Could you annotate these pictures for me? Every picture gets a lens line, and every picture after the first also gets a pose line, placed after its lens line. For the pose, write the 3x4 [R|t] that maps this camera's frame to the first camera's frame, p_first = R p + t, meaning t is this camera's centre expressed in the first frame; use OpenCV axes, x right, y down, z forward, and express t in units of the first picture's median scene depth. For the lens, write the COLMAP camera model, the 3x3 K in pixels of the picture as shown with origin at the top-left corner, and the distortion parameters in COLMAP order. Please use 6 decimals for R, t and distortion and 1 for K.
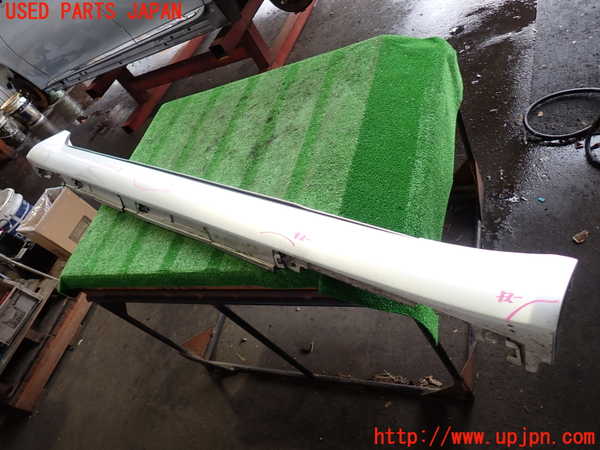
lens RADIAL K [[441.6, 0, 300.0], [0, 441.6, 225.0], [0, 0, 1]] dist [-0.003847, -0.007540]
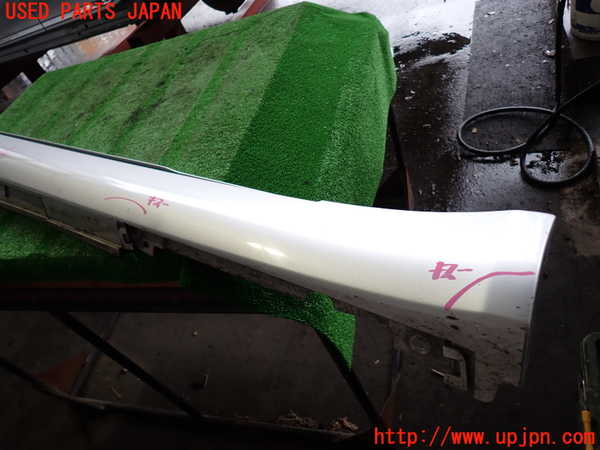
lens RADIAL K [[441.6, 0, 300.0], [0, 441.6, 225.0], [0, 0, 1]] dist [-0.003847, -0.007540]
pose [[0.988246, 0.065264, 0.138244, 0.082113], [-0.052584, 0.994232, -0.093471, 0.073547], [-0.143547, 0.085103, 0.985978, 0.191131]]
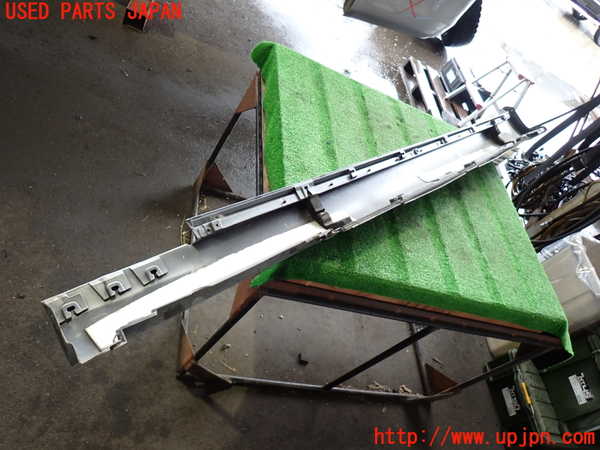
lens RADIAL K [[441.6, 0, 300.0], [0, 441.6, 225.0], [0, 0, 1]] dist [-0.003847, -0.007540]
pose [[0.498882, 0.259661, 0.826857, -1.080987], [-0.284815, 0.950192, -0.126551, 0.147359], [-0.818533, -0.172367, 0.547989, 0.629327]]
